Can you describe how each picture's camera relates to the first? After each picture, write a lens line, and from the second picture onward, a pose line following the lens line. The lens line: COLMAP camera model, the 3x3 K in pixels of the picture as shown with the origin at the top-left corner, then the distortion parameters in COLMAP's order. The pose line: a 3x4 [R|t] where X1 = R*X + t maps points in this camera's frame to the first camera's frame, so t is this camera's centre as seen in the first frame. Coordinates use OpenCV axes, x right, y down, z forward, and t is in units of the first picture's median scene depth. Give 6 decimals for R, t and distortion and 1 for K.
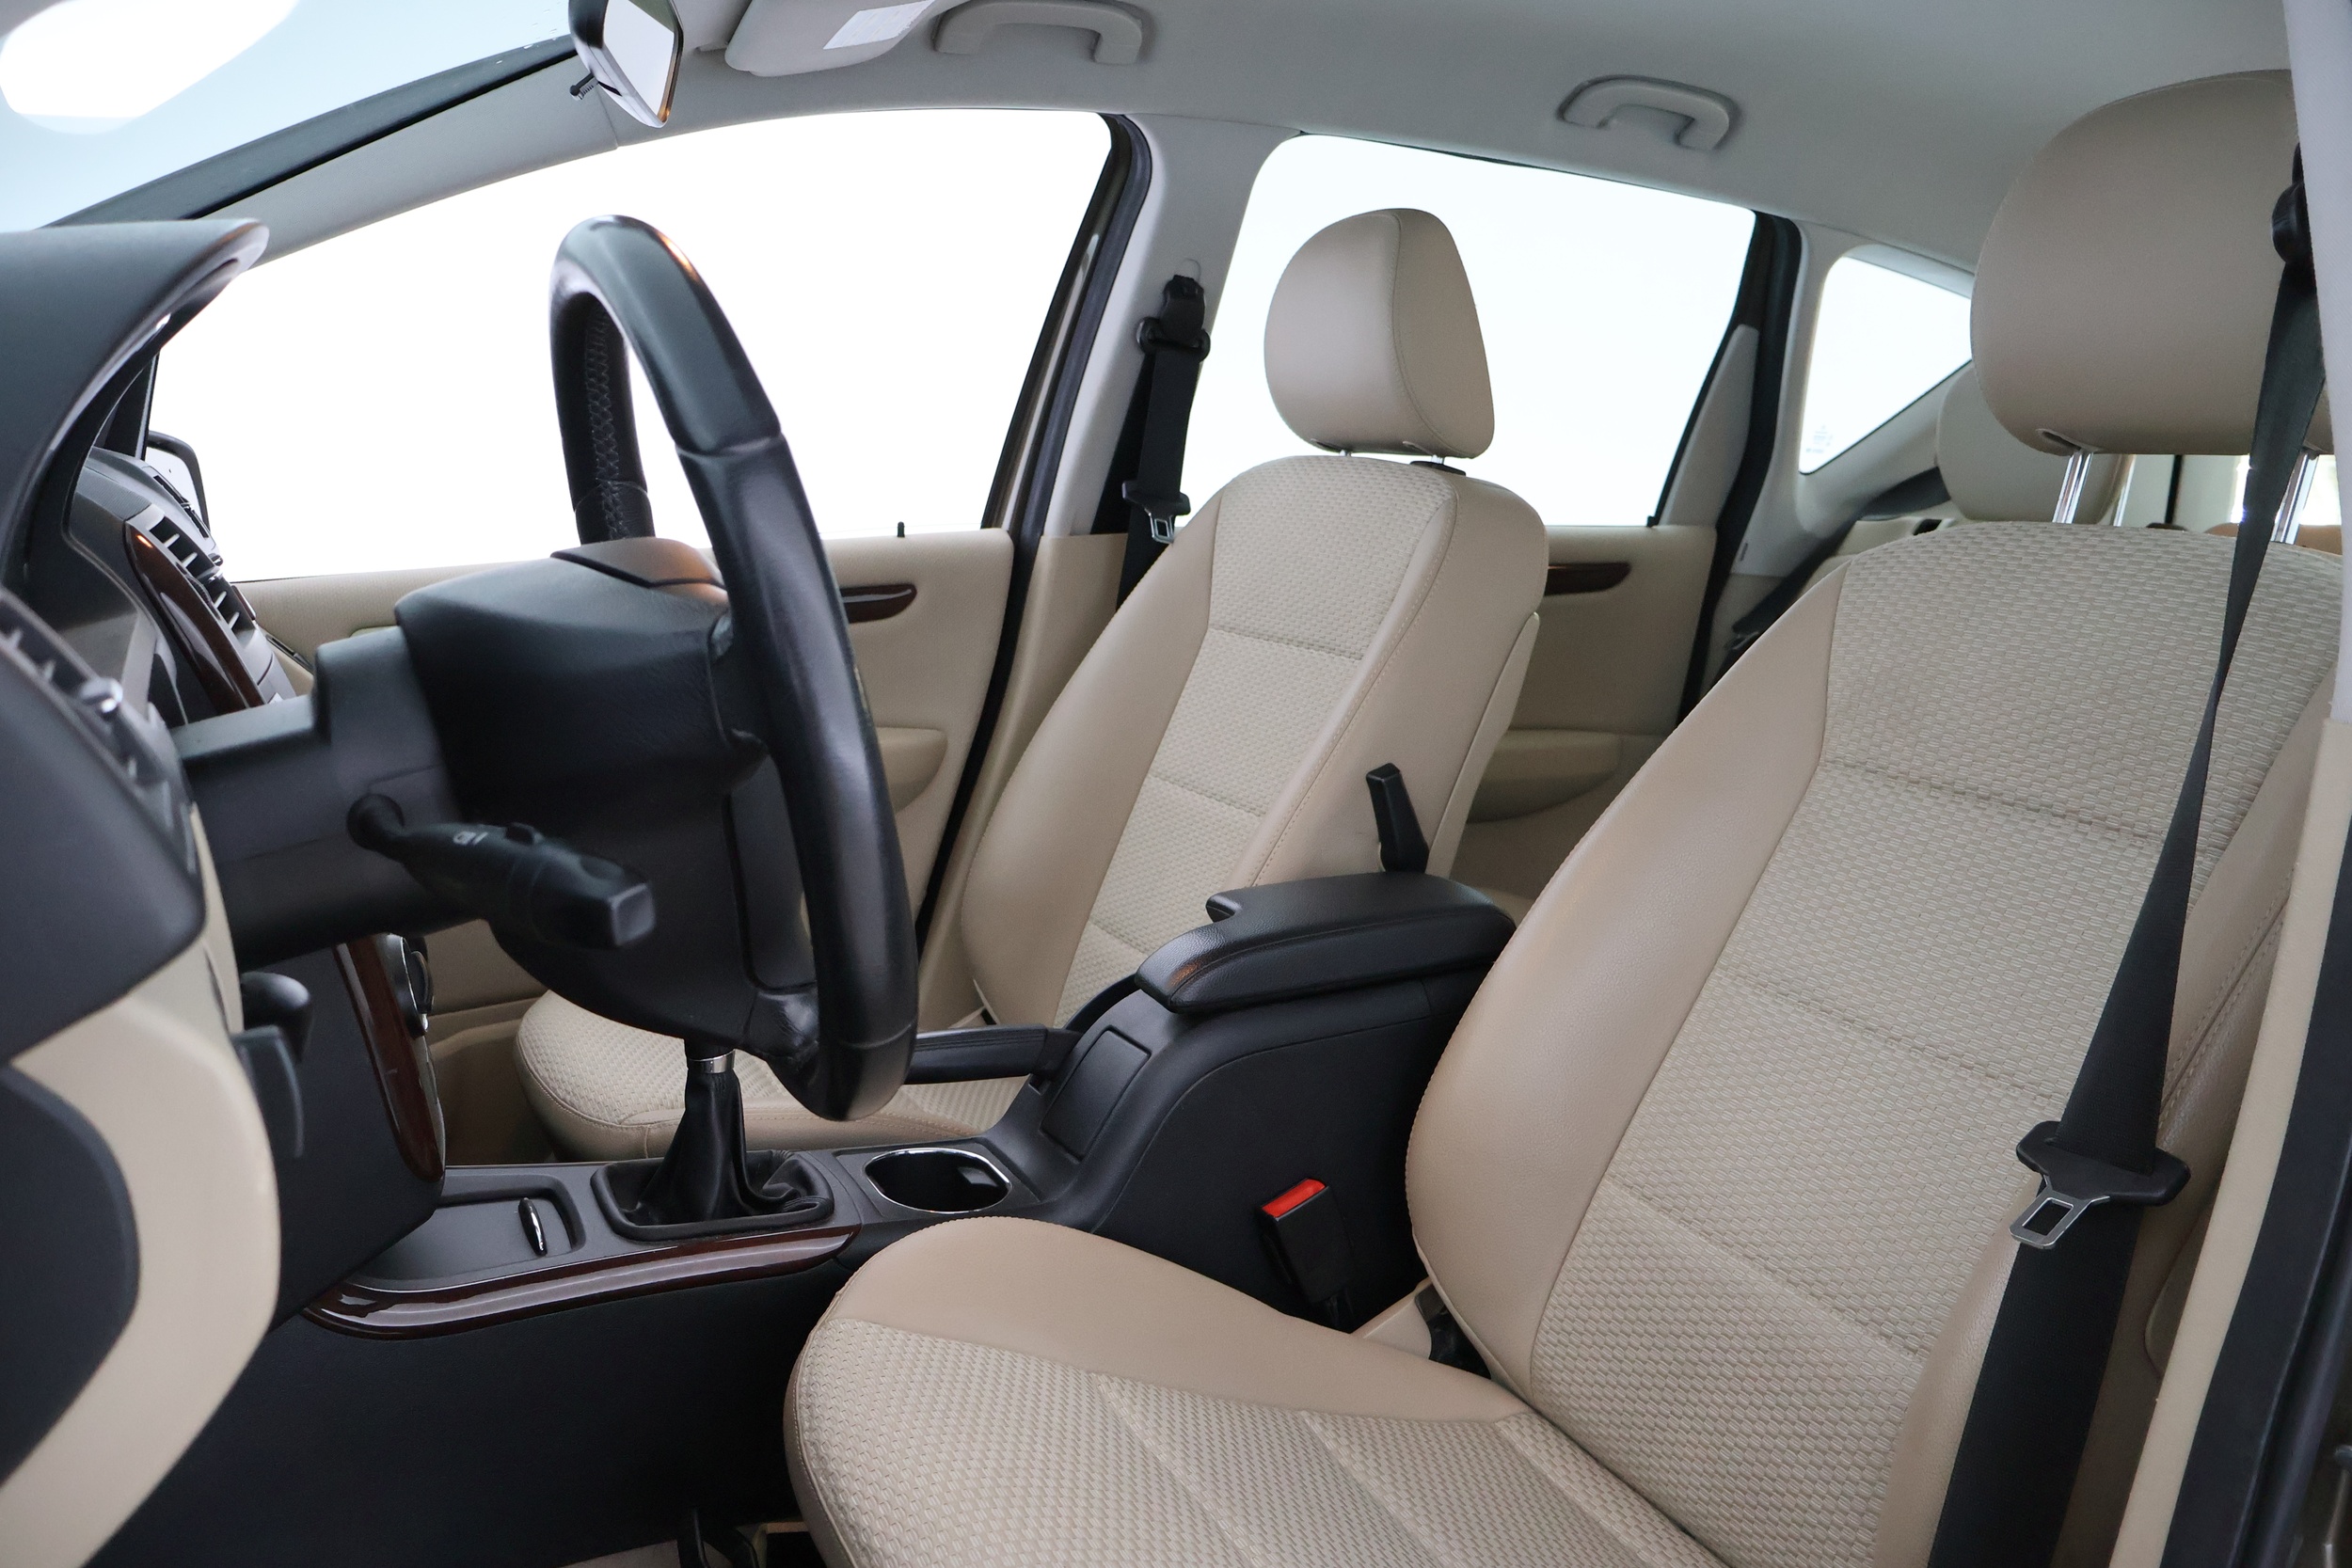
lens RADIAL K [[1955.2, 0, 1176.0], [0, 1955.2, 784.0], [0, 0, 1]] dist [-0.004884, 0.000928]
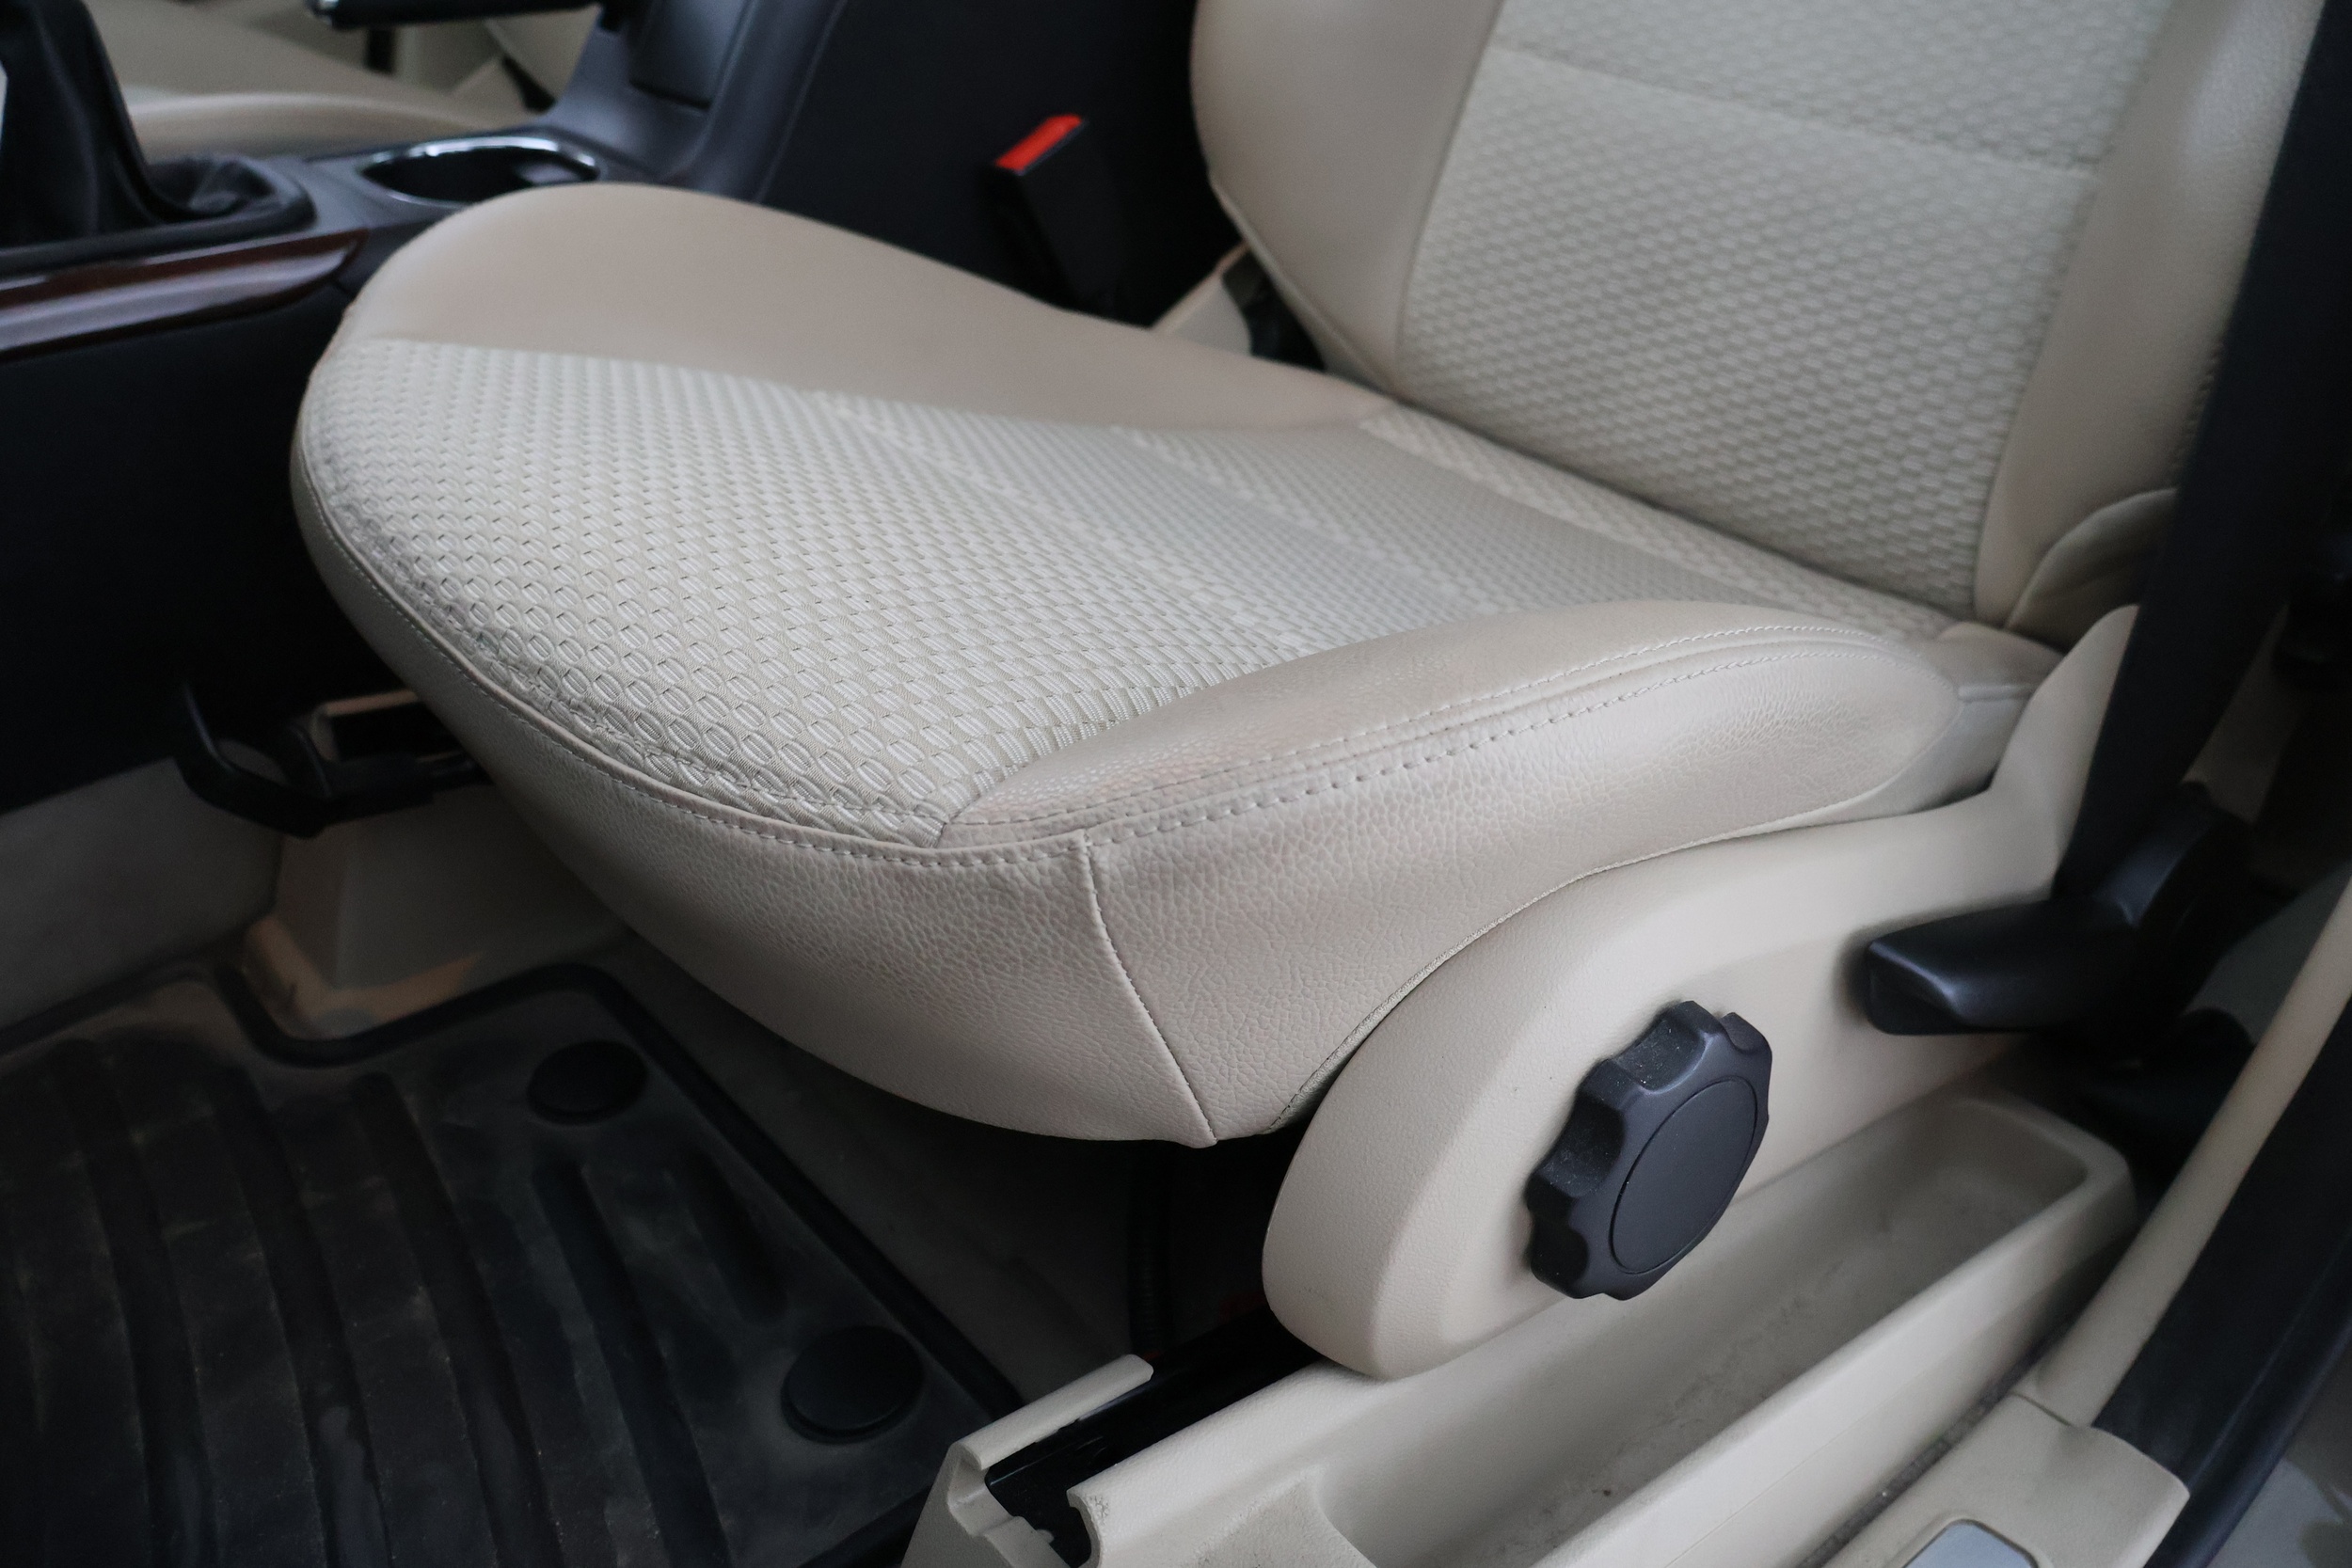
lens RADIAL K [[1955.2, 0, 1176.0], [0, 1955.2, 784.0], [0, 0, 1]] dist [-0.004884, 0.000928]
pose [[0.968144, -0.172918, 0.181098, -0.056092], [0.092917, 0.919713, 0.381437, 0.171794], [-0.232516, -0.352459, 0.906482, 0.322769]]
